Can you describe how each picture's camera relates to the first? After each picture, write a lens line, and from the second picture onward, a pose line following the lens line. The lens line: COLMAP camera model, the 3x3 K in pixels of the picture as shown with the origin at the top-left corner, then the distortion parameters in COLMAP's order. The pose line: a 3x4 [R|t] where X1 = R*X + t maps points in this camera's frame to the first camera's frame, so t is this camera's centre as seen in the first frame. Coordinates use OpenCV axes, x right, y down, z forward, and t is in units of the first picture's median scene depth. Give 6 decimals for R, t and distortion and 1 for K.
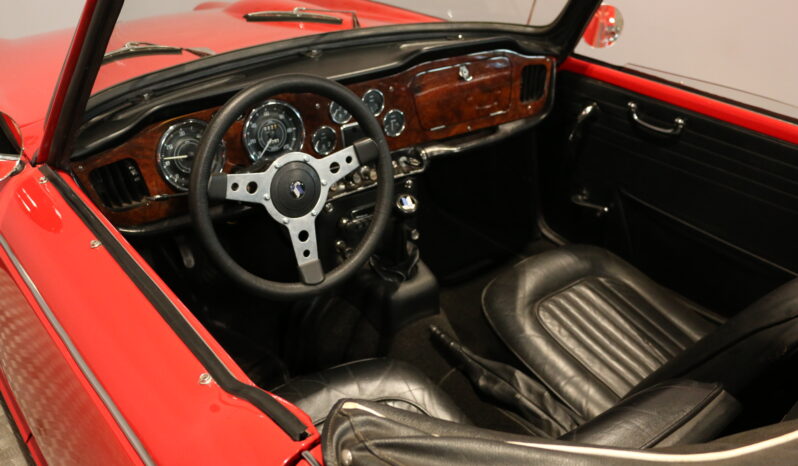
lens RADIAL K [[814.9, 0, 398.3], [0, 814.9, 233.7], [0, 0, 1]] dist [-0.106832, 0.000000]
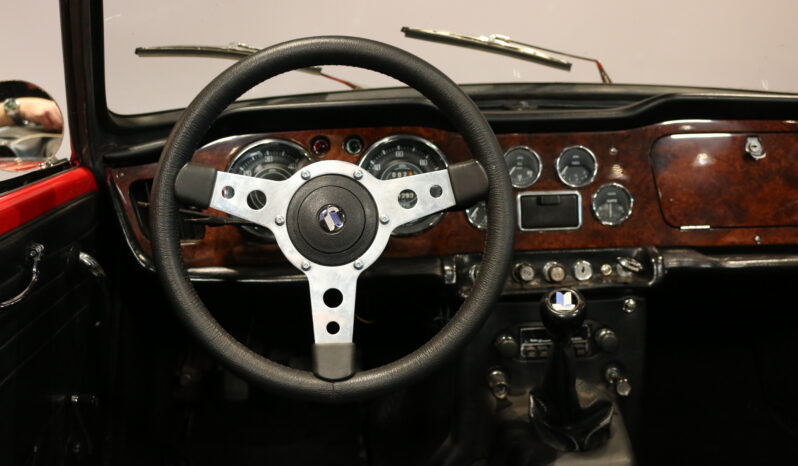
lens RADIAL K [[814.9, 0, 398.9], [0, 814.9, 234.9], [0, 0, 1]] dist [-0.106832, 0.000000]
pose [[0.837530, 0.079904, -0.540518, 0.248807], [-0.229236, 0.949362, -0.214857, 0.076848], [0.495979, 0.303855, 0.813436, 0.510474]]
